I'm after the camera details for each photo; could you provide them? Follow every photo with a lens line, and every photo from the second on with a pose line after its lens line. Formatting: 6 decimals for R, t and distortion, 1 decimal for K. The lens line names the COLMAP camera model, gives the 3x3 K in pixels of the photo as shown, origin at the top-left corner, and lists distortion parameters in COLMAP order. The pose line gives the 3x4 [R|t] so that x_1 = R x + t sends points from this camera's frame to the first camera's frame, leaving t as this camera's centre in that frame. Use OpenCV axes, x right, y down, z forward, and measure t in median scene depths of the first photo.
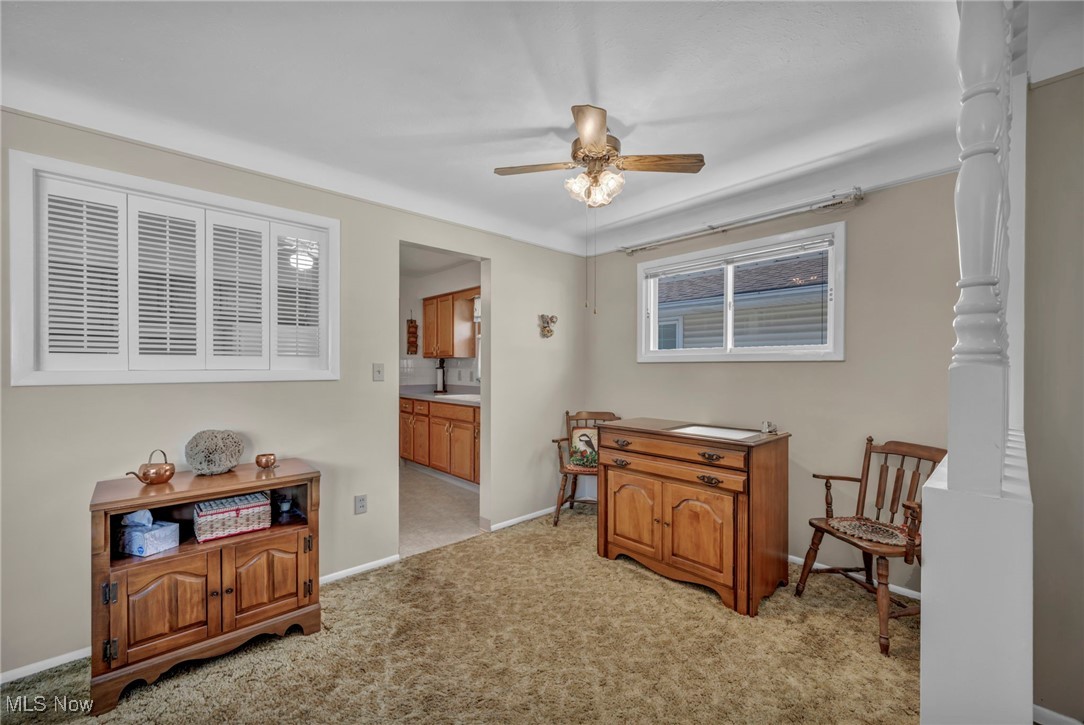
lens RADIAL K [[439.3, 0, 547.4], [0, 439.3, 369.5], [0, 0, 1]] dist [0.006888, 0.000395]
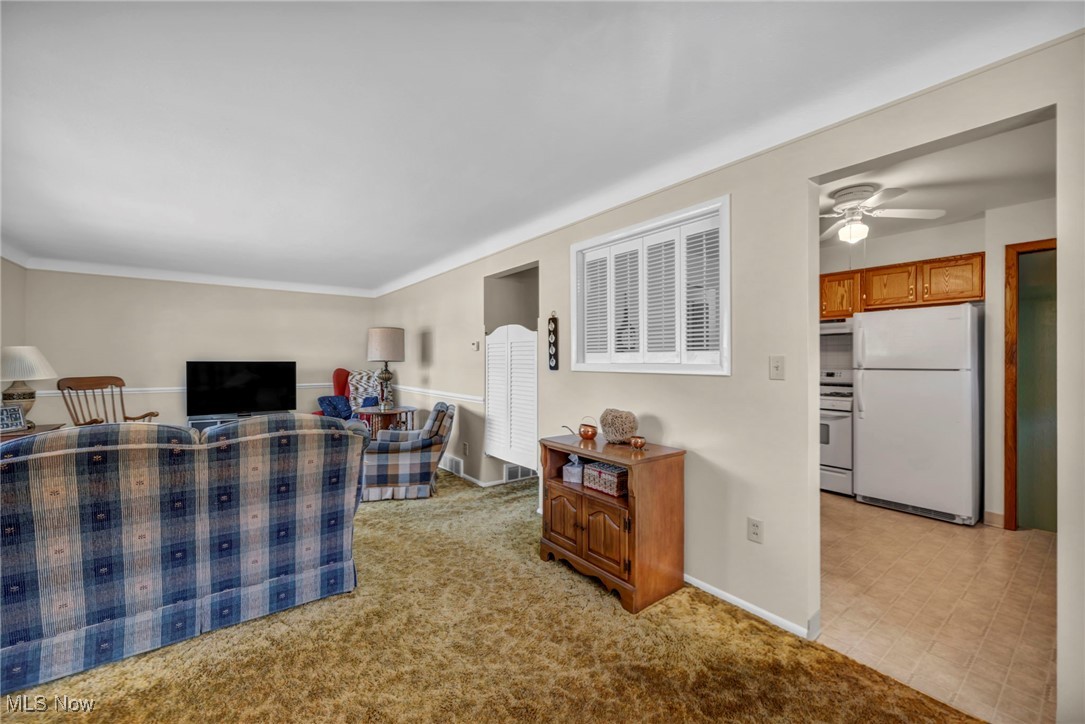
lens RADIAL K [[439.7, 0, 549.4], [0, 439.7, 358.5], [0, 0, 1]] dist [0.006888, 0.000395]
pose [[-0.090529, 0.002288, -0.995891, 0.567094], [-0.003763, 0.999989, 0.002639, -0.015877], [0.995887, 0.003987, -0.090519, 0.937399]]
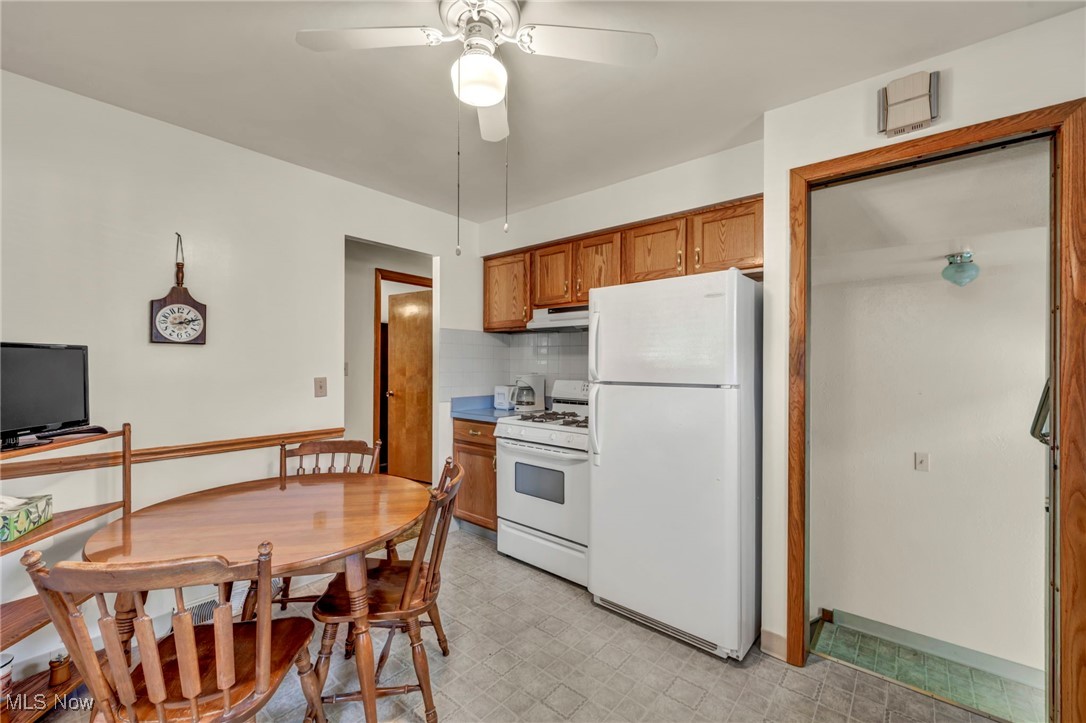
lens RADIAL K [[440.1, 0, 554.0], [0, 440.1, 365.0], [0, 0, 1]] dist [0.006888, 0.000395]
pose [[0.092238, -0.008127, -0.995704, 0.384846], [-0.014050, 0.999857, -0.009463, -0.013709], [0.995638, 0.014862, 0.092111, 1.129642]]
